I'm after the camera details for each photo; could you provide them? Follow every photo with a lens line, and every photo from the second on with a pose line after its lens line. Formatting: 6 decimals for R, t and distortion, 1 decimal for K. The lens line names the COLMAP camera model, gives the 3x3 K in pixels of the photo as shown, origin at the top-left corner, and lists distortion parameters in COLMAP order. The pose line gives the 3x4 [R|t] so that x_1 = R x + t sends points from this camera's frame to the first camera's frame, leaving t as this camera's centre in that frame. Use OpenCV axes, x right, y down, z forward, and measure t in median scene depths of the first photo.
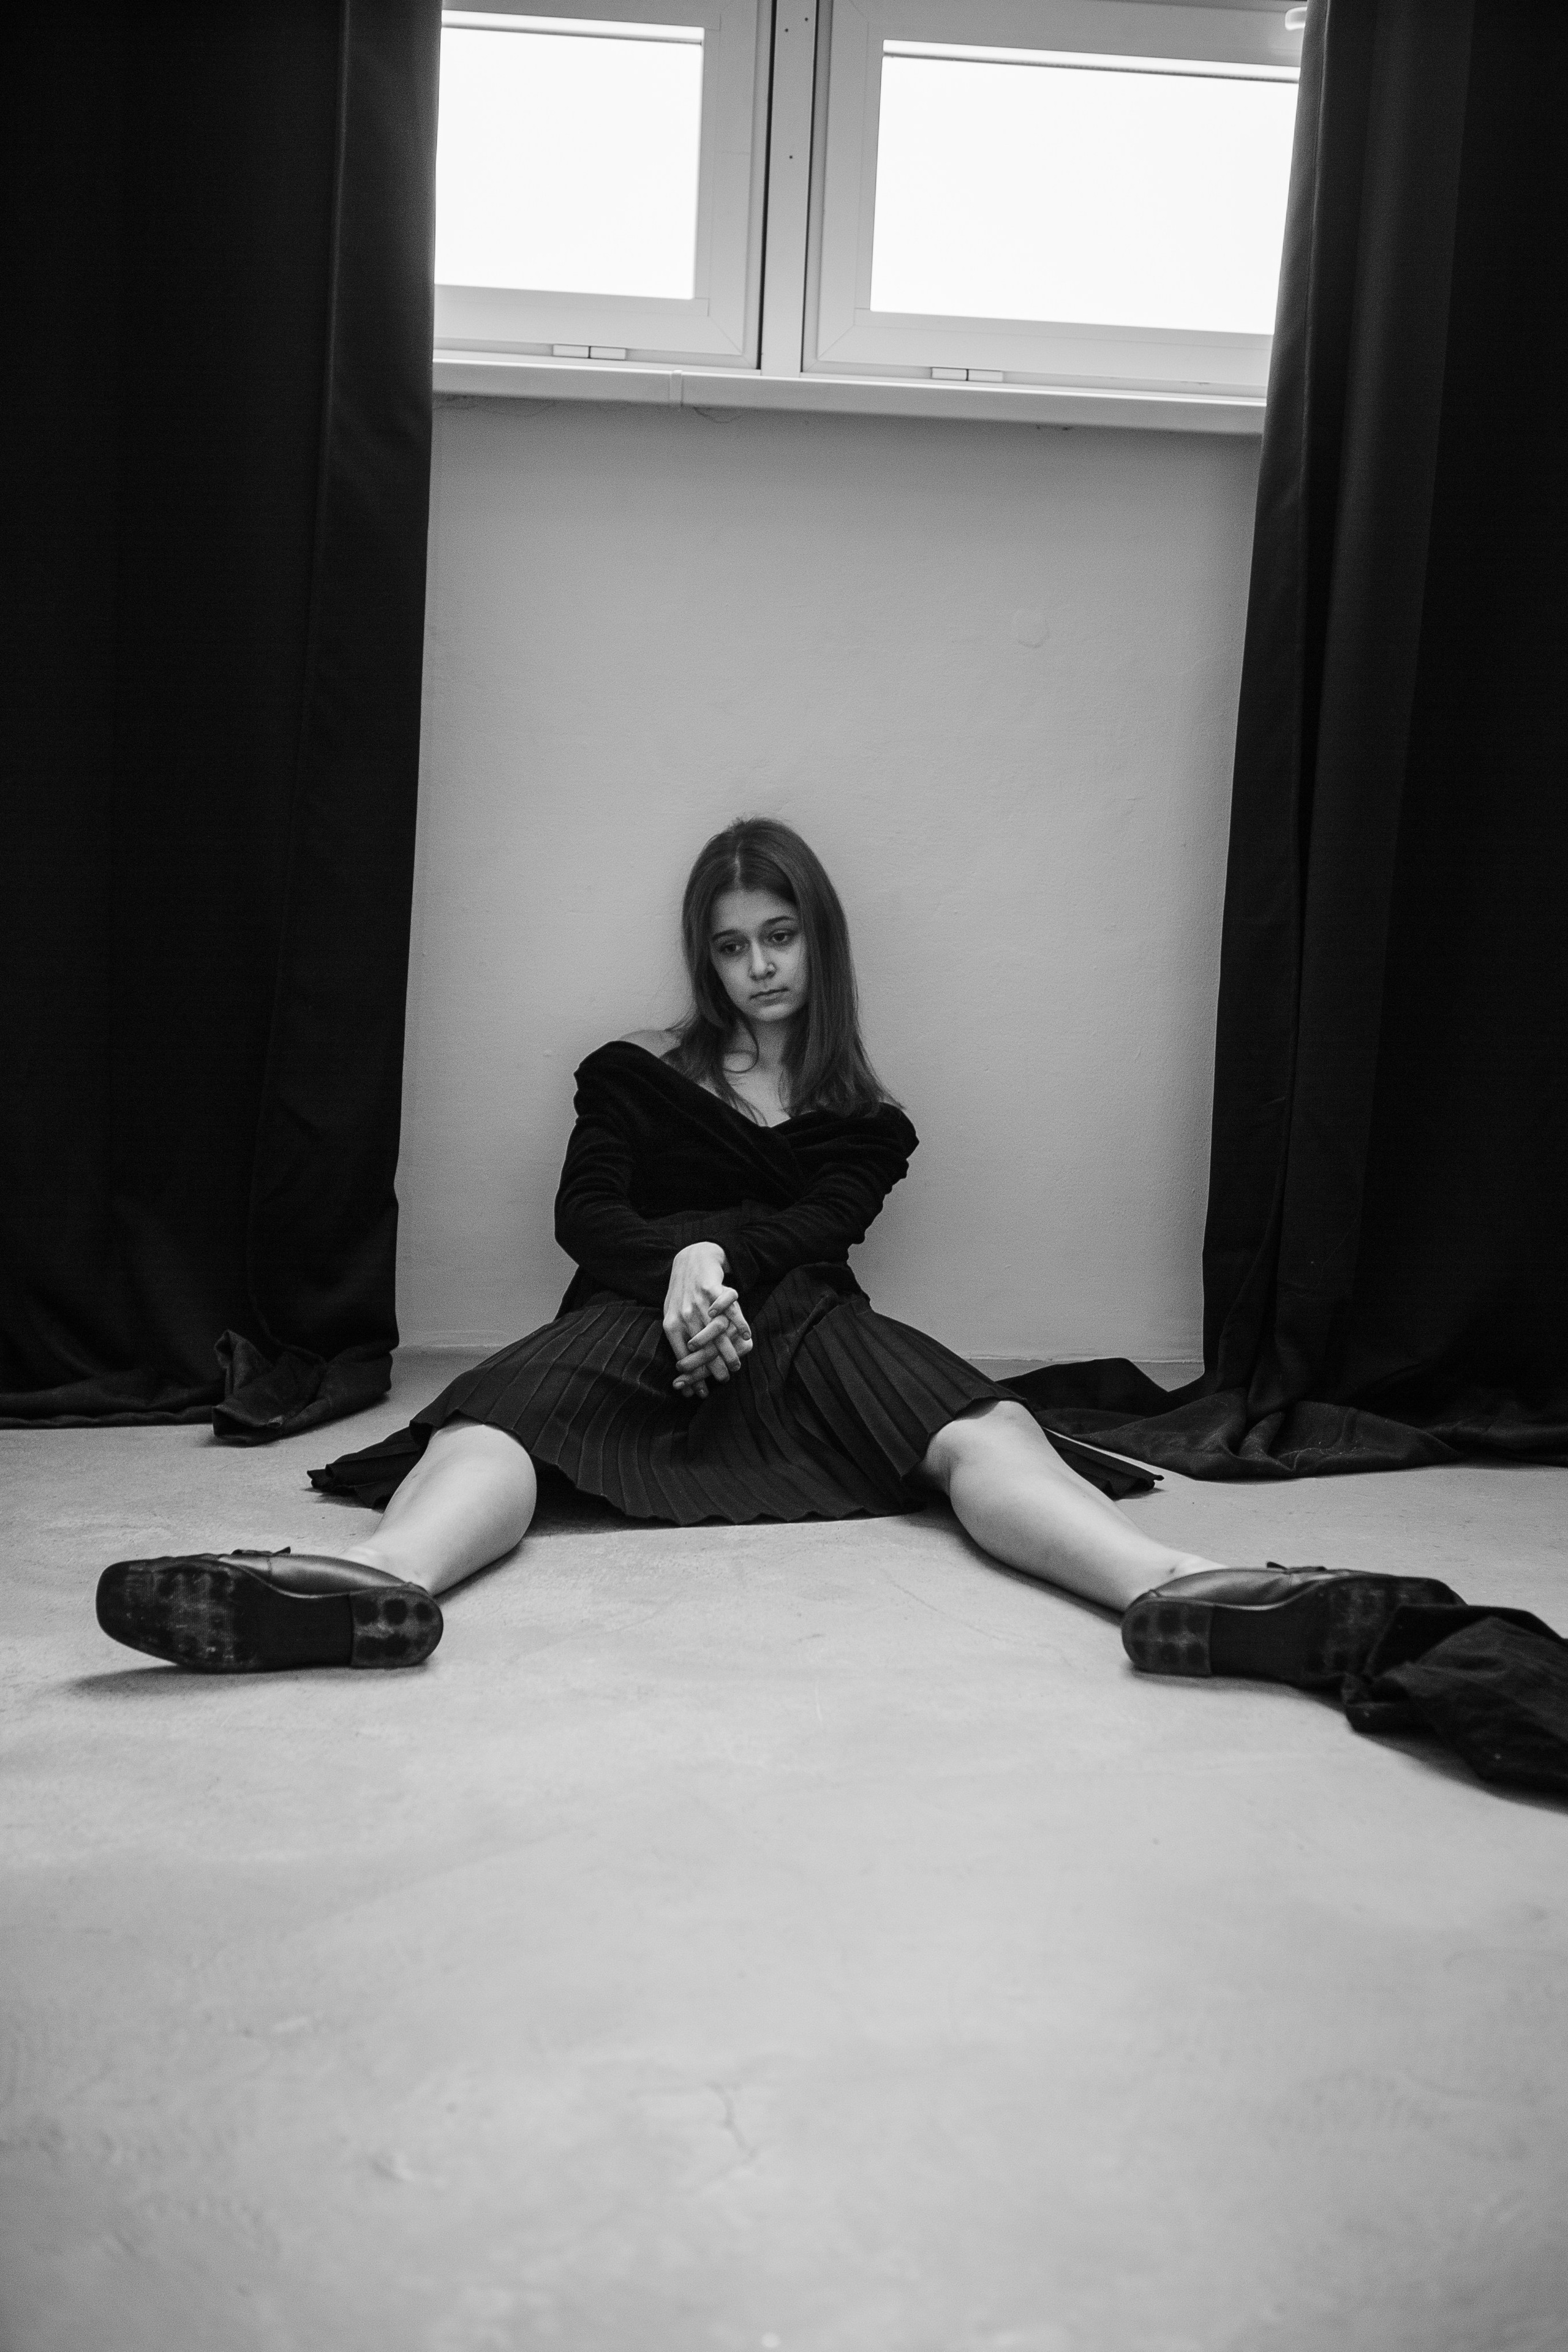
lens RADIAL K [[2711.4, 0, 781.2], [0, 2711.4, 1177.1], [0, 0, 1]] dist [-0.022049, 0.000000]
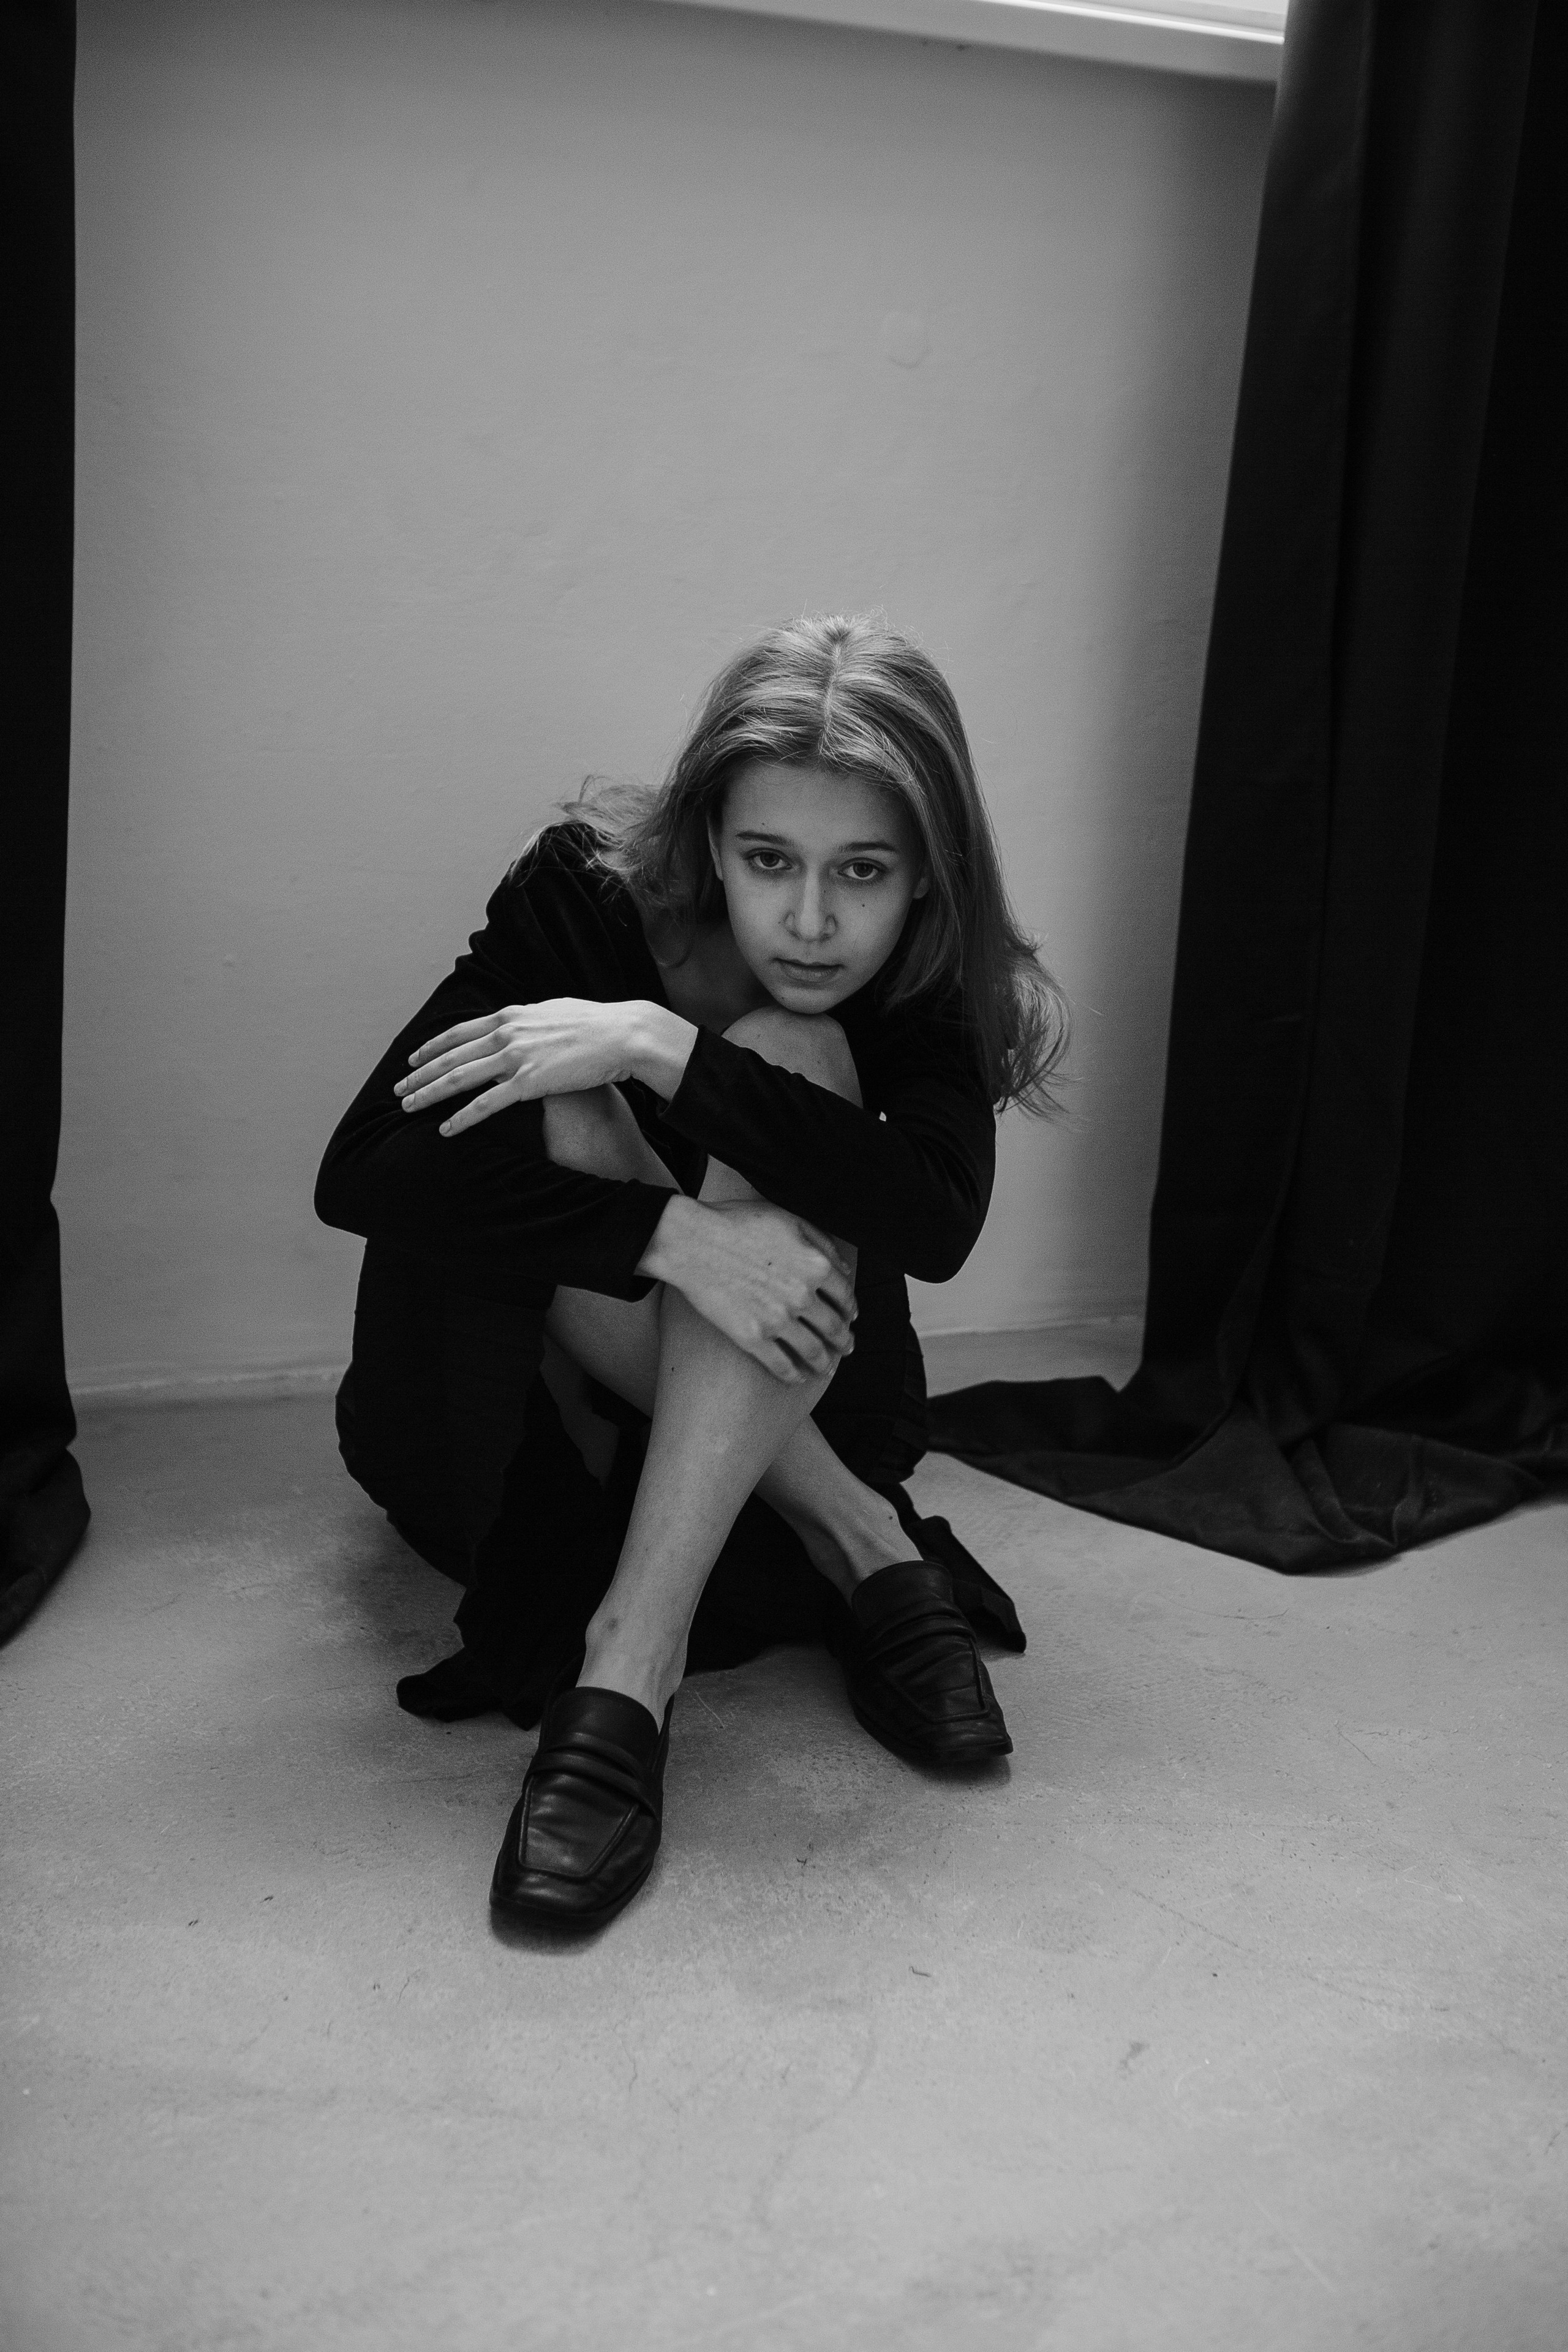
lens RADIAL K [[2885.2, 0, 784.0], [0, 2885.2, 1178.1], [0, 0, 1]] dist [-0.006461, 0.000000]
pose [[0.944662, -0.057187, 0.323022, -0.205898], [0.011989, 0.990048, 0.140216, -0.098094], [-0.327826, -0.128584, 0.935947, 0.297098]]
